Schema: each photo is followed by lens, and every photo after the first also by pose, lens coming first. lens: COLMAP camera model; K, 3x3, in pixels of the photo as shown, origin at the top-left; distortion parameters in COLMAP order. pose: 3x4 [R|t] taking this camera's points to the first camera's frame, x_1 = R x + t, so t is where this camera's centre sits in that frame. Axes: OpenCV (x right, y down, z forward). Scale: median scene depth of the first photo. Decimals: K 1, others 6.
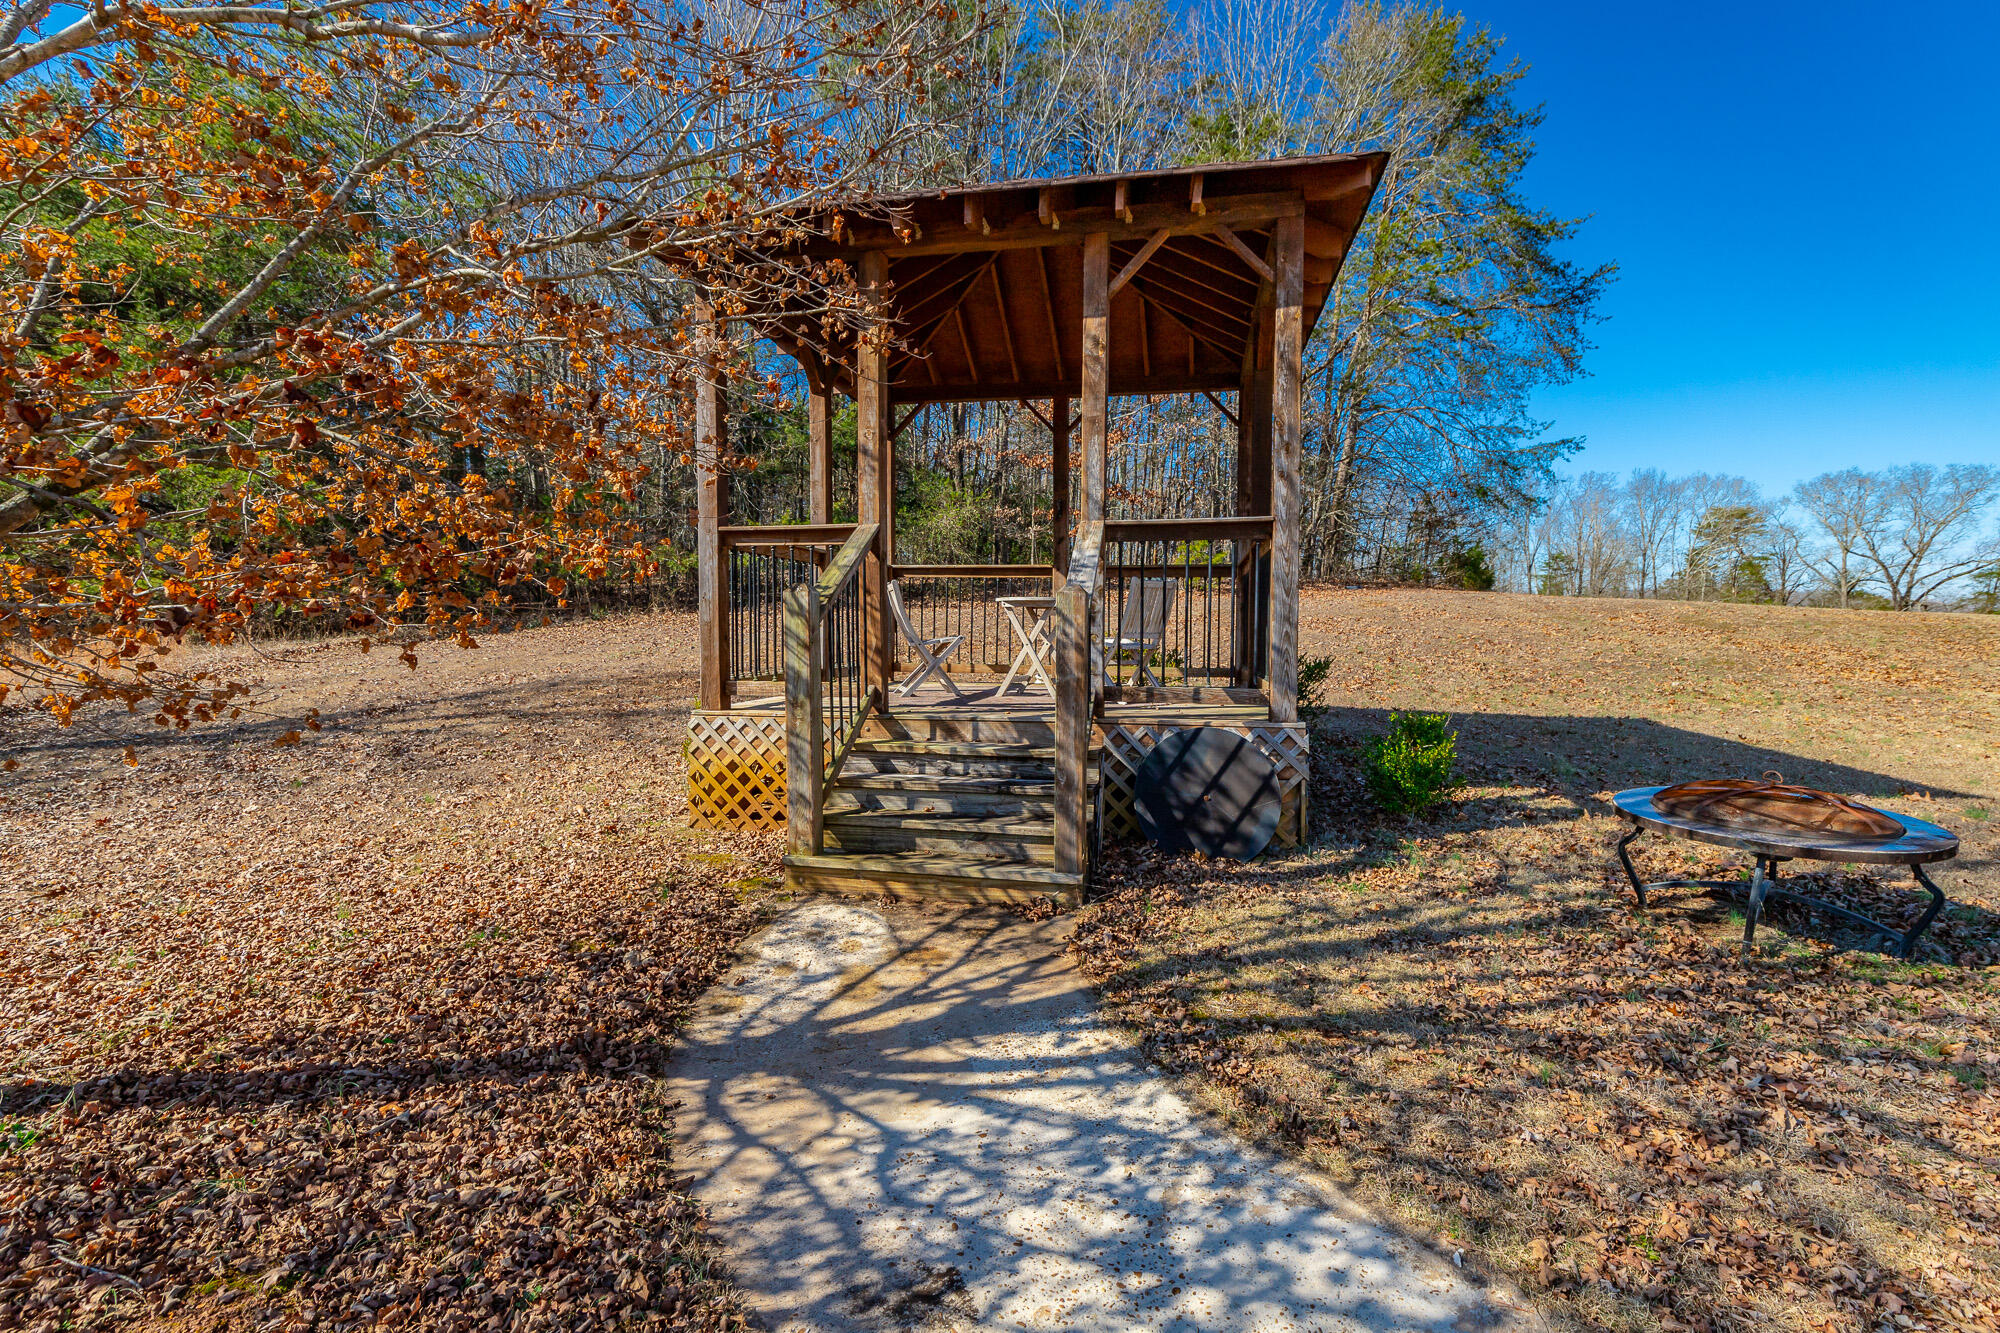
lens RADIAL K [[908.4, 0, 1000.5], [0, 908.4, 664.7], [0, 0, 1]] dist [0.004077, 0.000206]
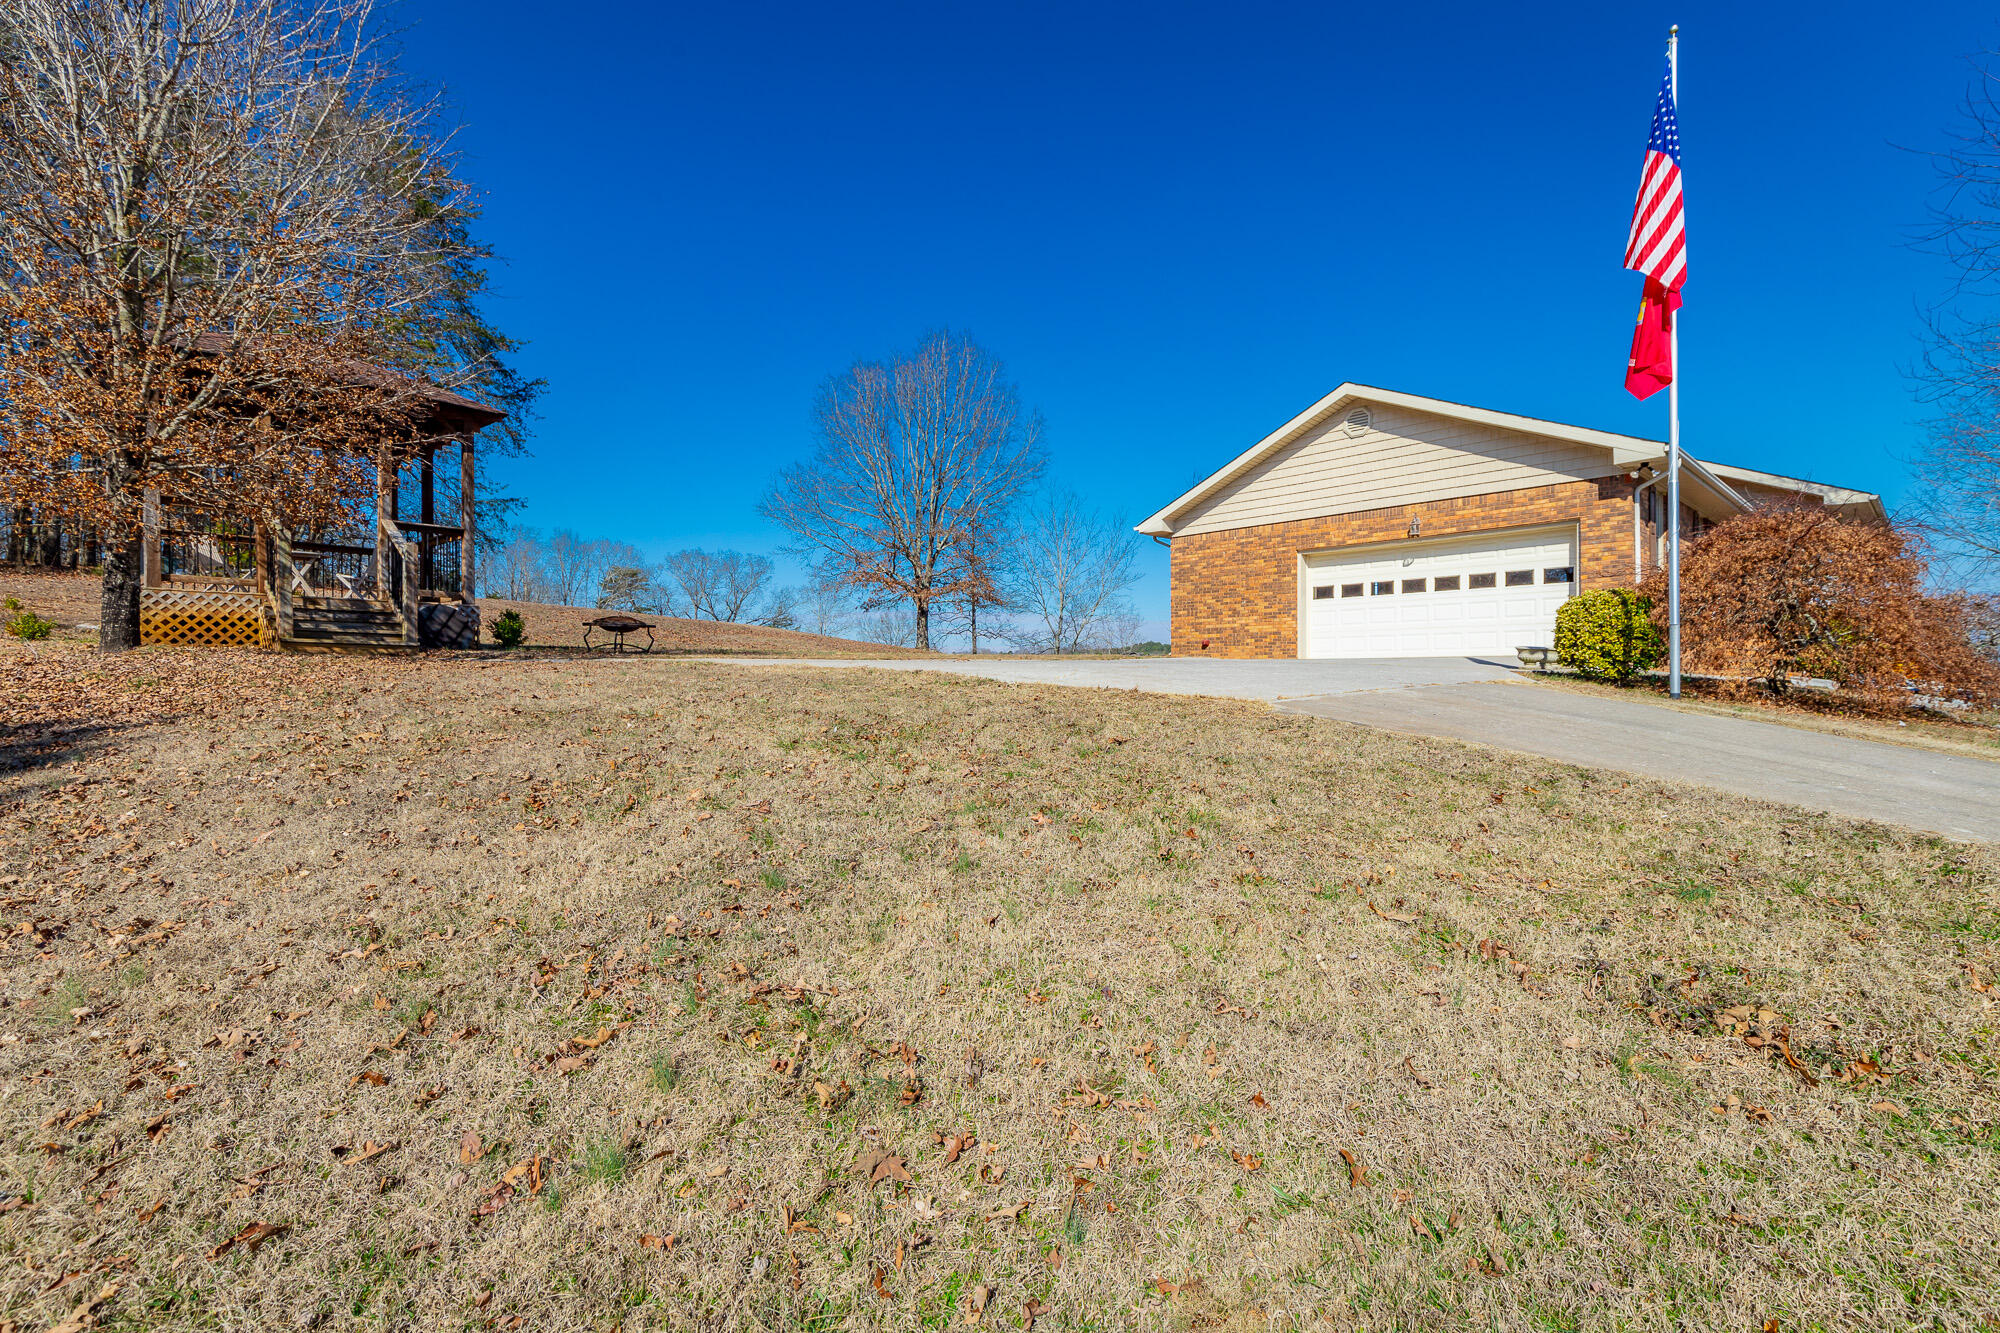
lens RADIAL K [[908.4, 0, 1000.7], [0, 908.4, 668.3], [0, 0, 1]] dist [0.004077, 0.000206]
pose [[0.487049, 0.004547, 0.873363, -0.059070], [0.032527, 0.999198, -0.023341, 0.016951], [-0.872769, 0.039776, 0.486510, -0.079006]]
